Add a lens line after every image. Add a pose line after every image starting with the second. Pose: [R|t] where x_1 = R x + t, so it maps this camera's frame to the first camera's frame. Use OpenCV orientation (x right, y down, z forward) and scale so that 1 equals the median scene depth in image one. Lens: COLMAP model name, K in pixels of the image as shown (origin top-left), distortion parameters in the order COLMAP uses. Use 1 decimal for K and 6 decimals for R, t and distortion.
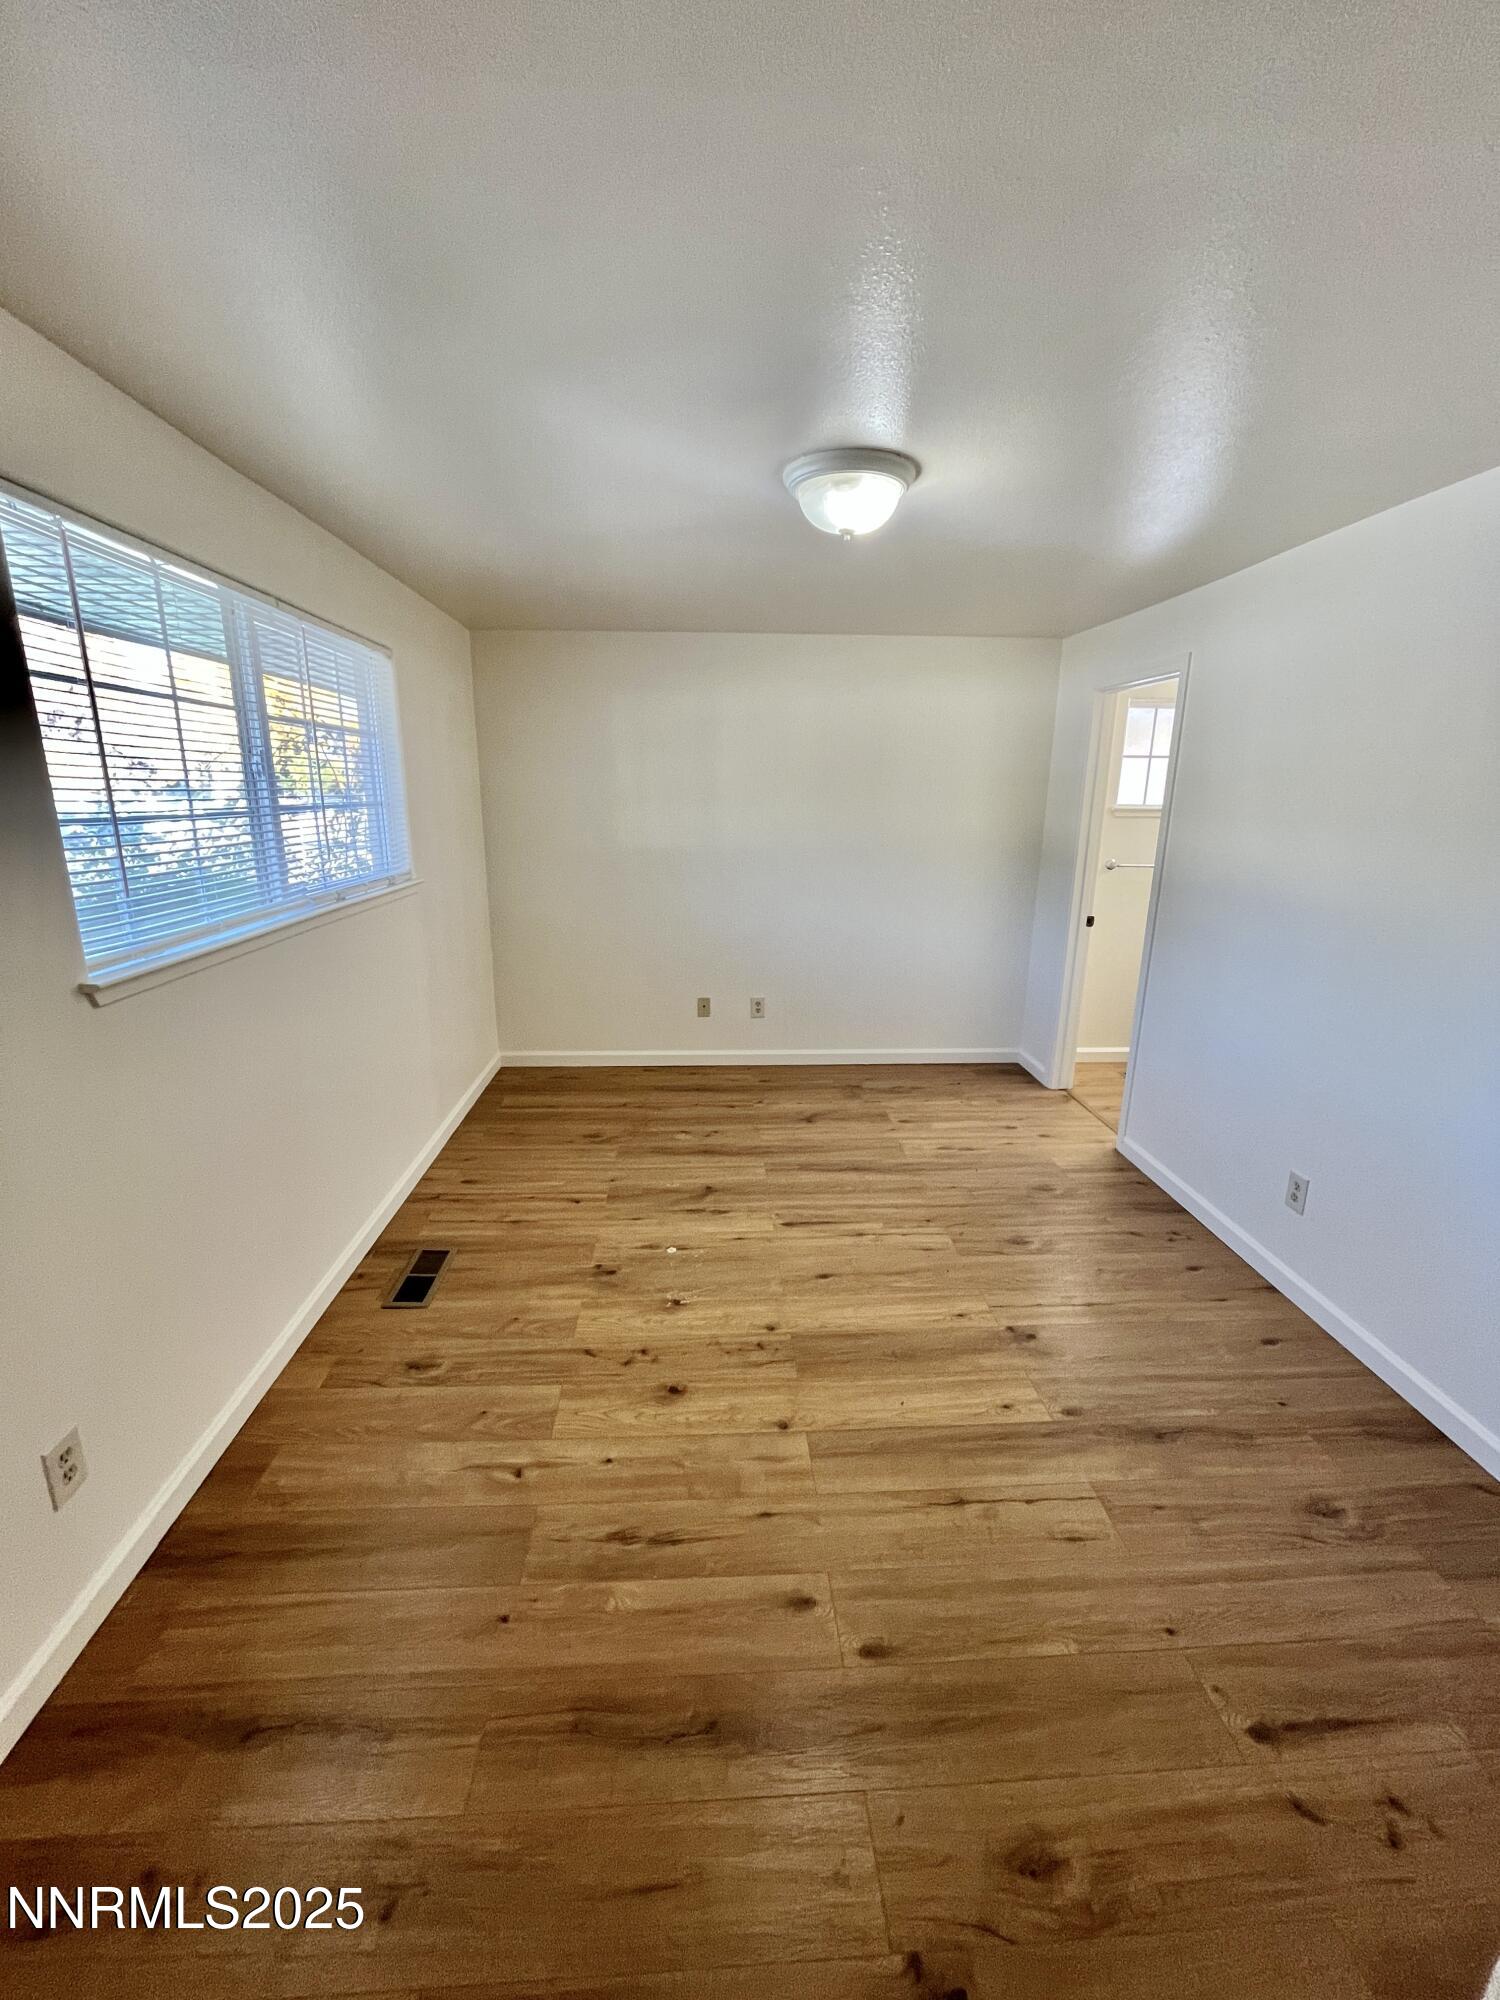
lens RADIAL K [[805.7, 0, 742.0], [0, 805.7, 1008.2], [0, 0, 1]] dist [-0.002844, 0.000350]
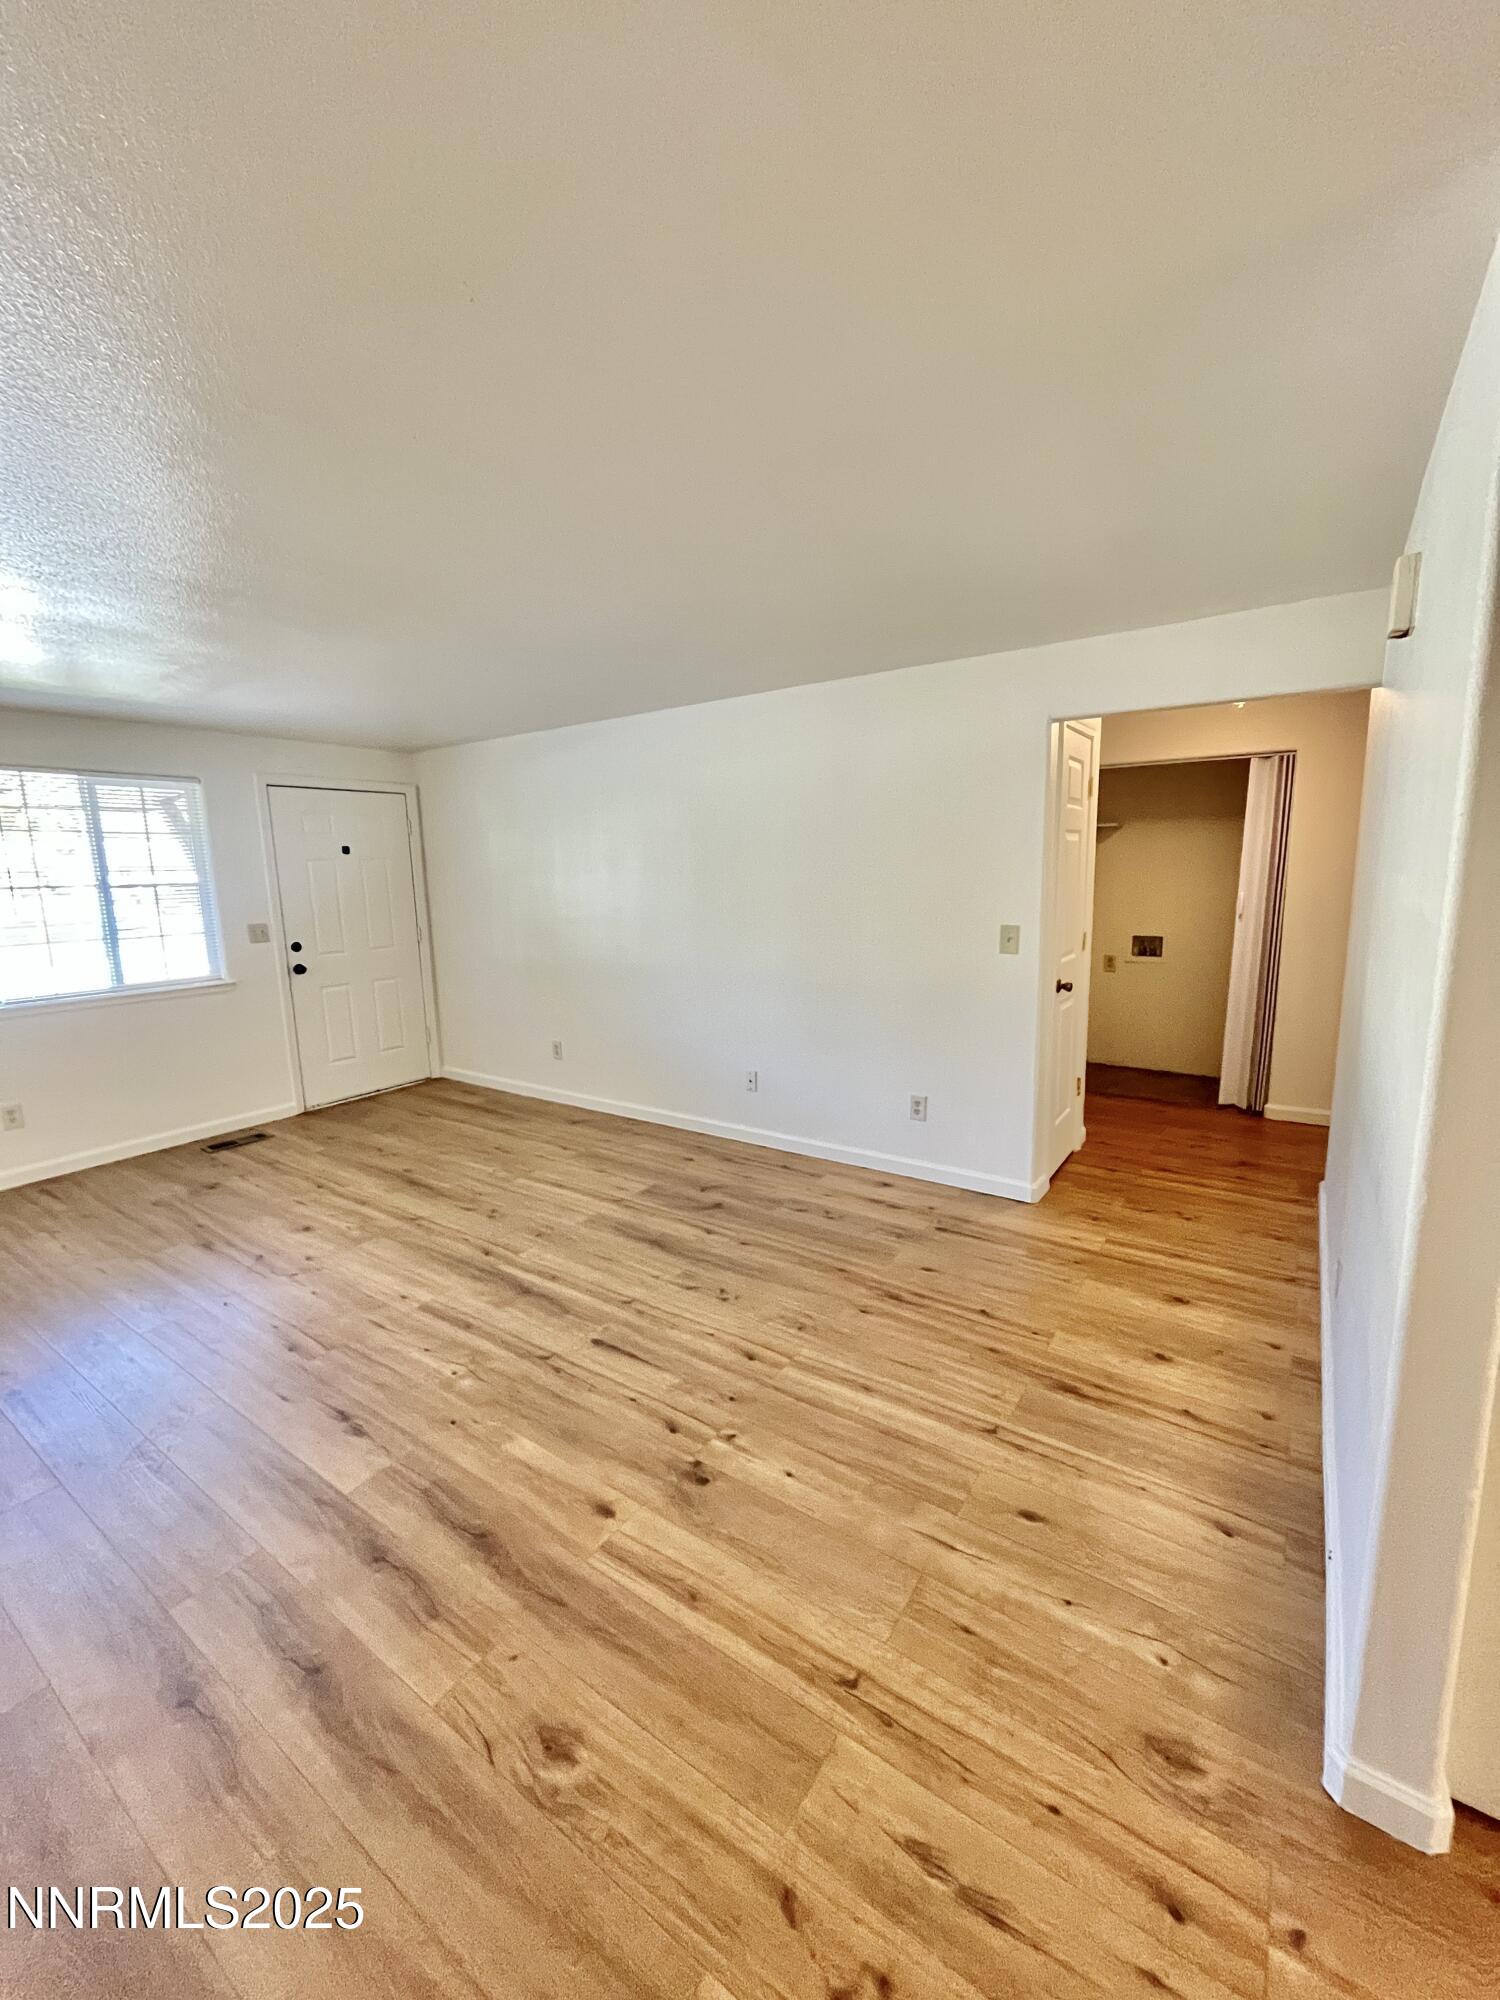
lens RADIAL K [[805.7, 0, 756.6], [0, 805.7, 1001.5], [0, 0, 1]] dist [-0.002844, 0.000350]
pose [[0.789959, 0.083837, -0.607401, 1.219287], [-0.124948, 0.991833, -0.025605, -0.020698], [0.600294, 0.096120, 0.793983, 0.137646]]
